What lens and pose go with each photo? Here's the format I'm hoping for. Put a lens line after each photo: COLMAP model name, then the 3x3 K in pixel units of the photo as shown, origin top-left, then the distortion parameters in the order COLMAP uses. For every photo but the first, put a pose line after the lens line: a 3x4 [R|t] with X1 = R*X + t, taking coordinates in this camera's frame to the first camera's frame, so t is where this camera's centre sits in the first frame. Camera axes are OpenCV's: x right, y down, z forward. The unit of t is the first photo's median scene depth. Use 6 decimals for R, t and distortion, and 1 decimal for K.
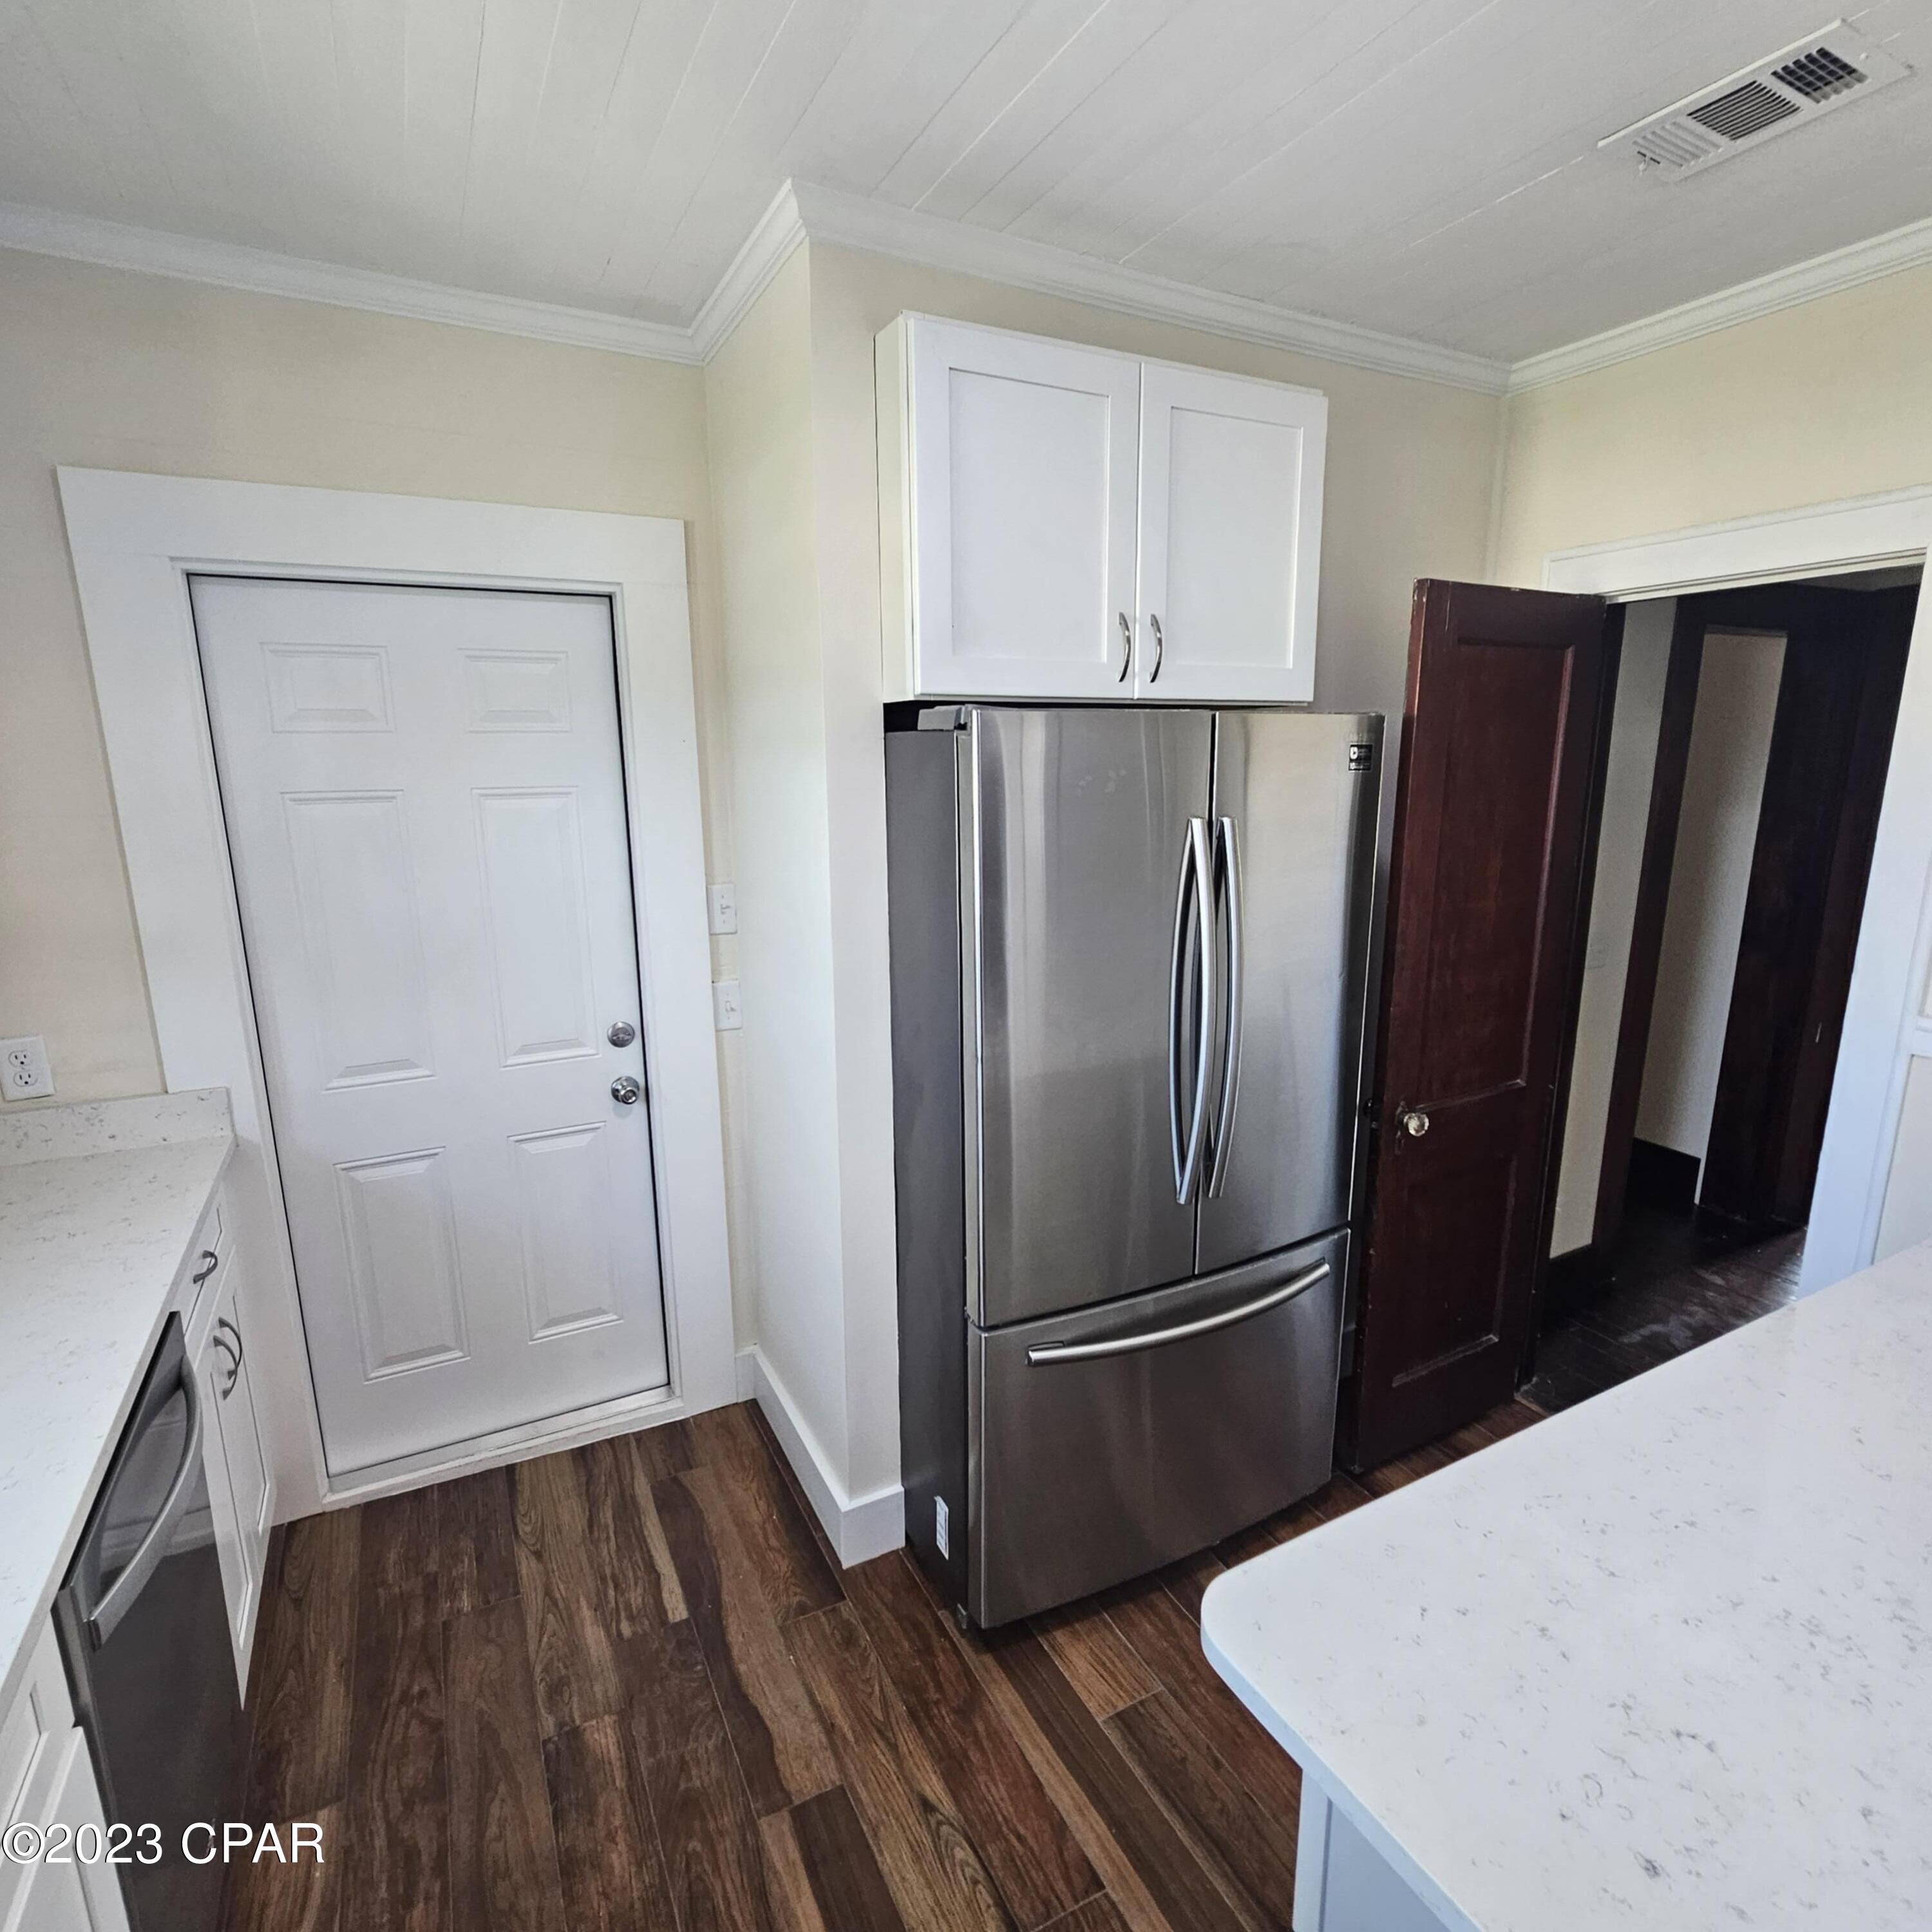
lens RADIAL K [[1045.2, 0, 962.6], [0, 1045.2, 977.3], [0, 0, 1]] dist [-0.006308, -0.000303]
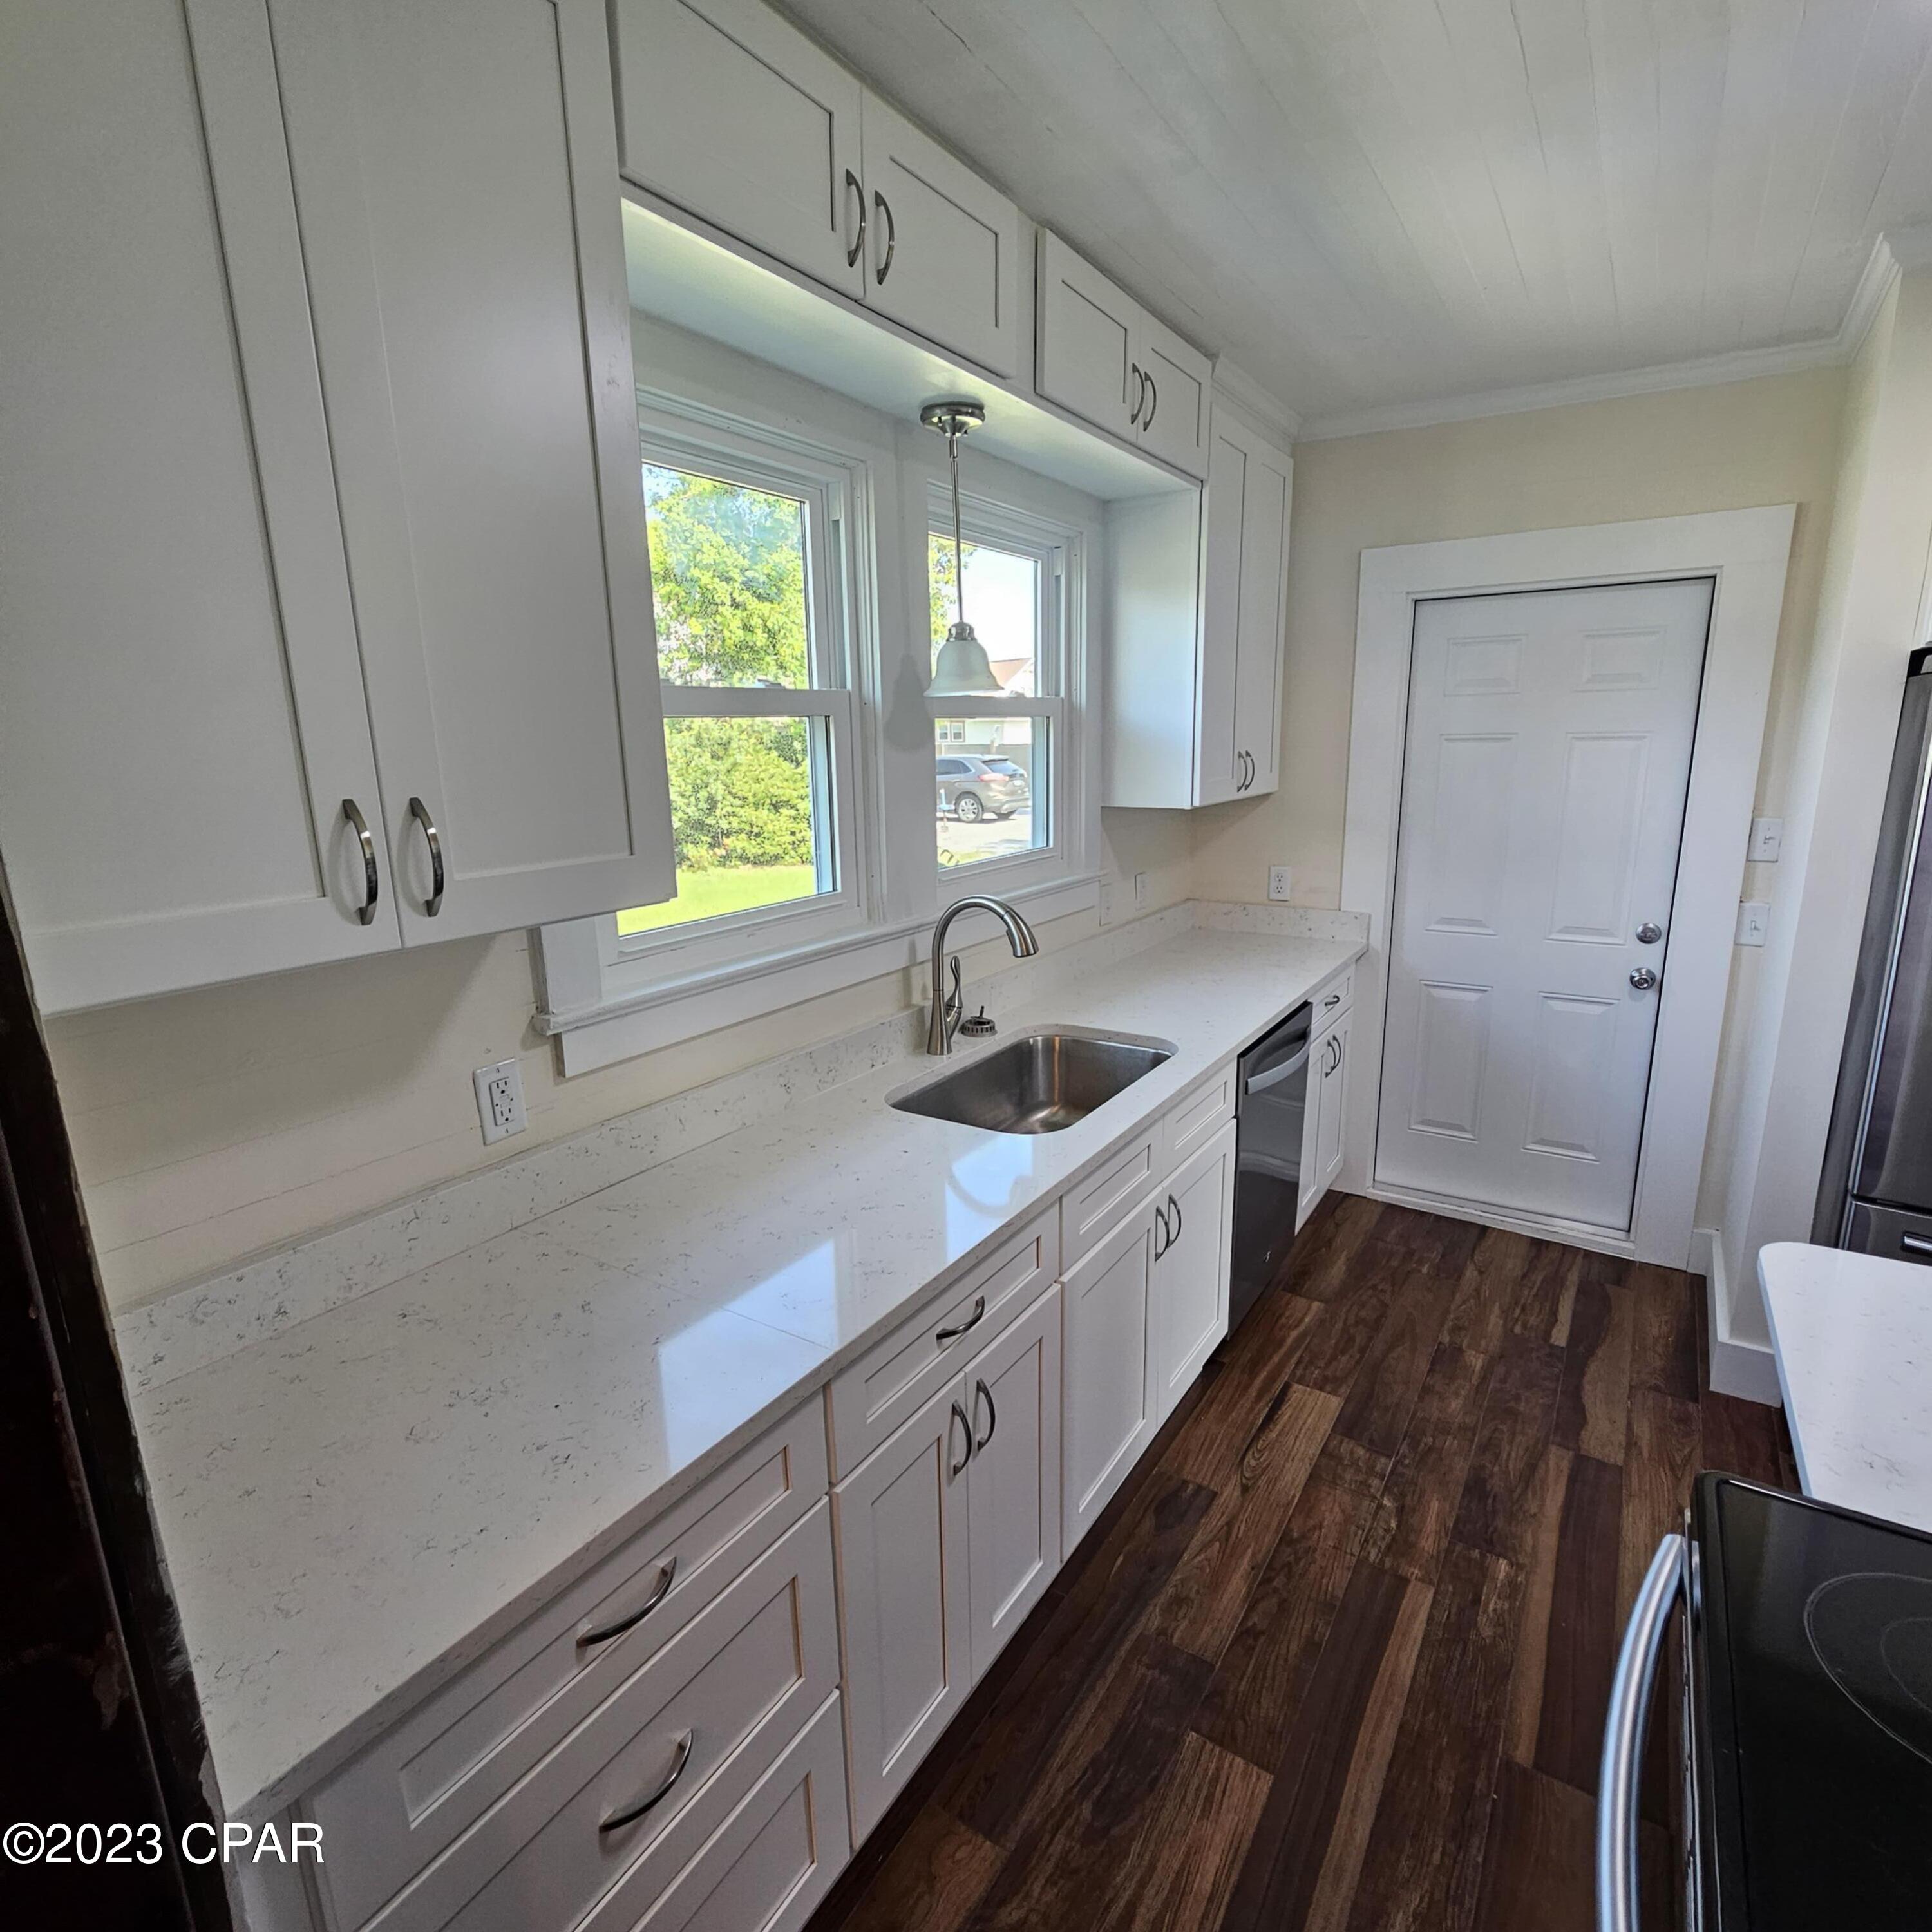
lens RADIAL K [[1045.2, 0, 961.2], [0, 1045.2, 967.3], [0, 0, 1]] dist [-0.006308, -0.000303]
pose [[0.488497, 0.188628, -0.851933, 0.389810], [-0.169263, 0.978293, 0.119550, 0.097703], [0.855991, 0.085801, 0.509821, -0.378253]]
